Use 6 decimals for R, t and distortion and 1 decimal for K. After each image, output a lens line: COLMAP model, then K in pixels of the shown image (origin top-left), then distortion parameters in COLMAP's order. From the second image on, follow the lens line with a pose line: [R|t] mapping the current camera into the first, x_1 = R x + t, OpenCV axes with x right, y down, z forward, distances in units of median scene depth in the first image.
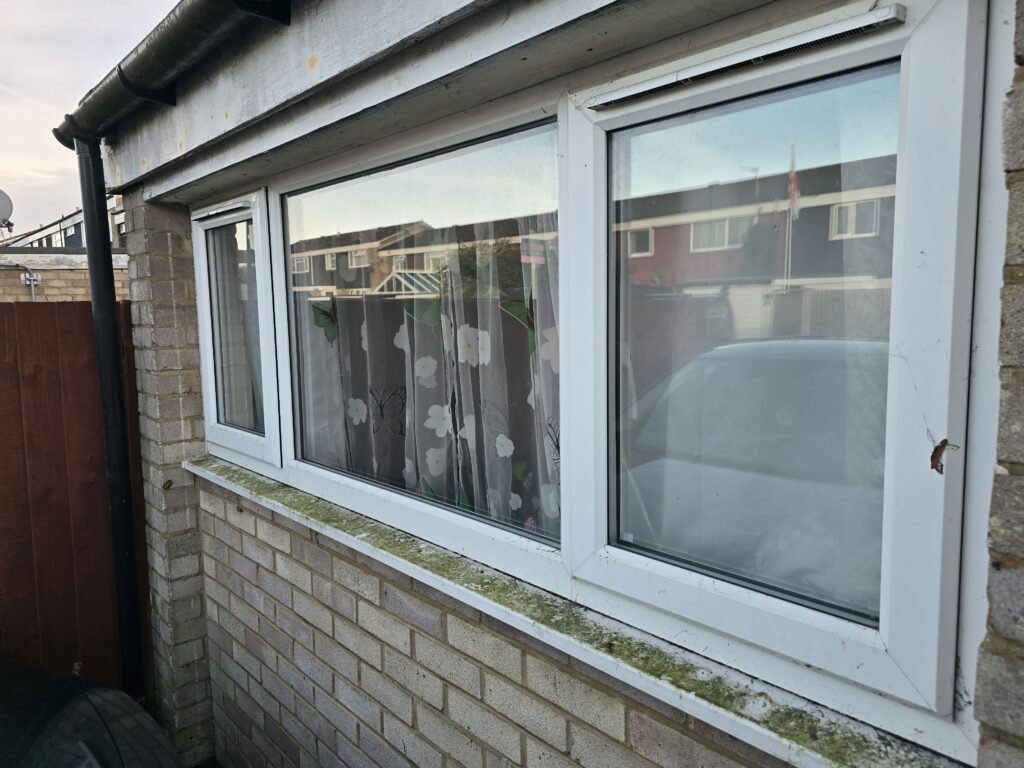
lens RADIAL K [[689.5, 0, 505.7], [0, 689.5, 382.6], [0, 0, 1]] dist [0.003682, -0.006828]
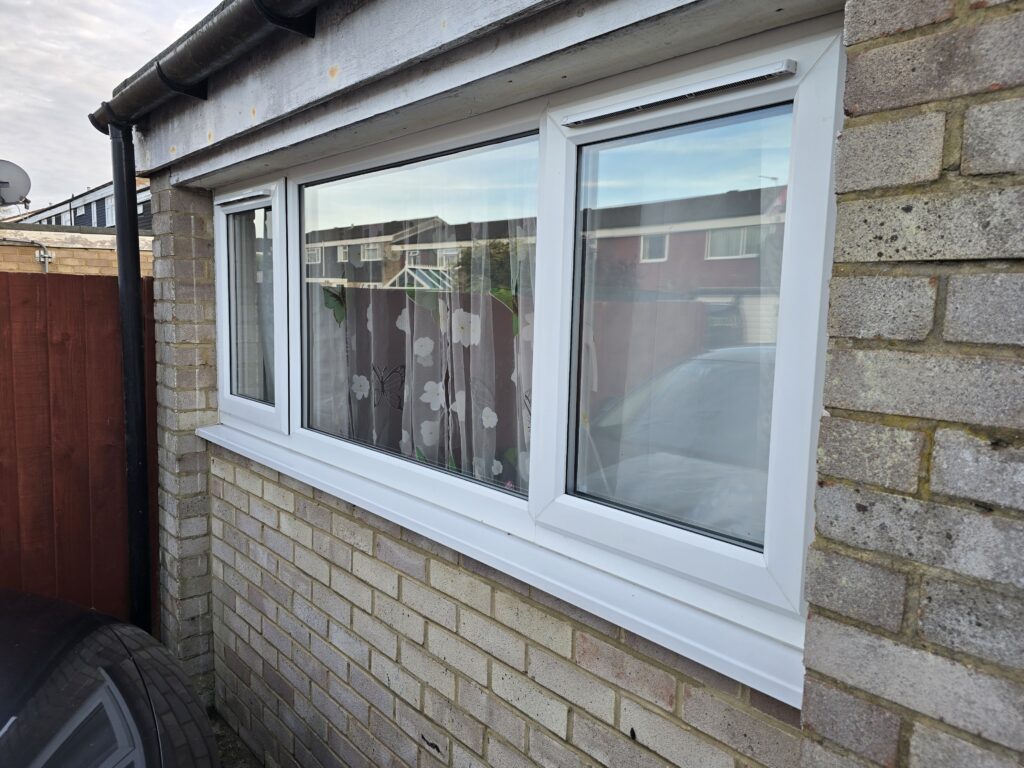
lens RADIAL K [[689.5, 0, 519.7], [0, 689.5, 384.1], [0, 0, 1]] dist [0.003682, -0.006828]
pose [[0.999042, 0.042733, 0.009421, 0.033983], [-0.042757, 0.999083, 0.002345, 0.031464], [-0.009313, -0.002745, 0.999953, -0.121631]]
